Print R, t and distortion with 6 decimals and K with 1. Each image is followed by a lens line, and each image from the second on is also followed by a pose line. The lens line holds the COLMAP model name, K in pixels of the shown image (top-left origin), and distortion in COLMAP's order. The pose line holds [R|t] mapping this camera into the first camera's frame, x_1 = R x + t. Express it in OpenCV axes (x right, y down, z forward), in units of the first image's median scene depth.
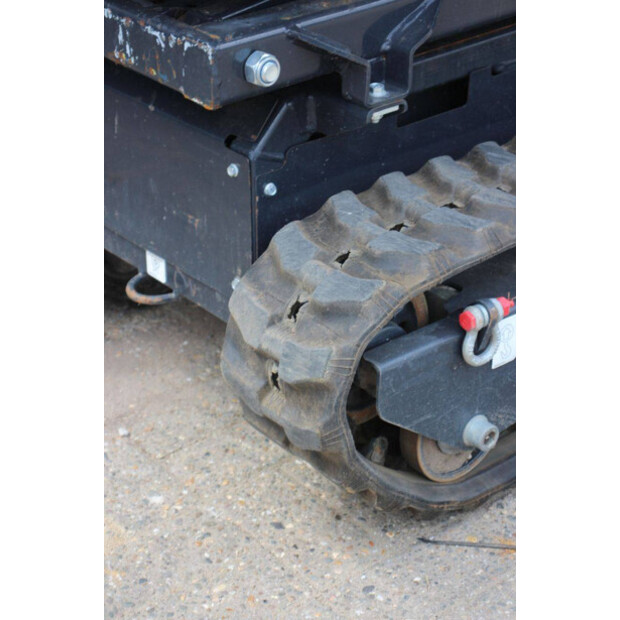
lens RADIAL K [[1463.1, 0, 310.0], [0, 1463.1, 310.0], [0, 0, 1]] dist [0.400599, 0.536689]
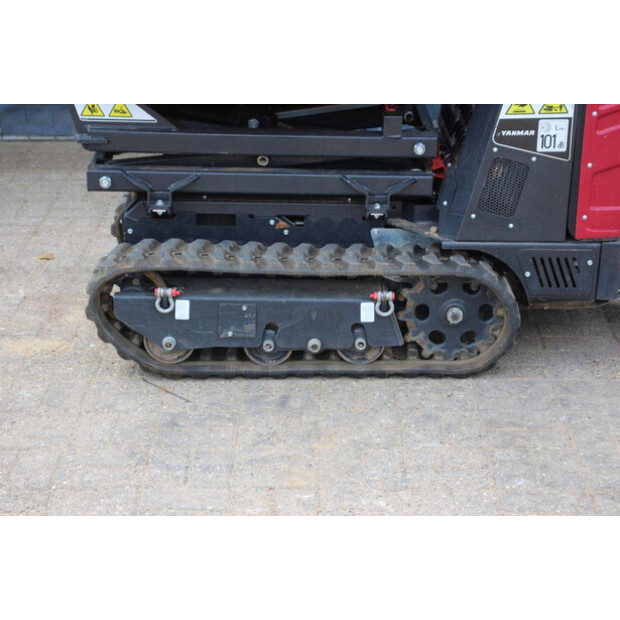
lens RADIAL K [[1463.1, 0, 310.0], [0, 1463.1, 310.0], [0, 0, 1]] dist [0.400599, 0.536689]
pose [[0.769458, 0.247214, -0.588914, 1.863674], [-0.319664, 0.947320, -0.019998, 0.001633], [0.552946, 0.203643, 0.807948, -0.960783]]
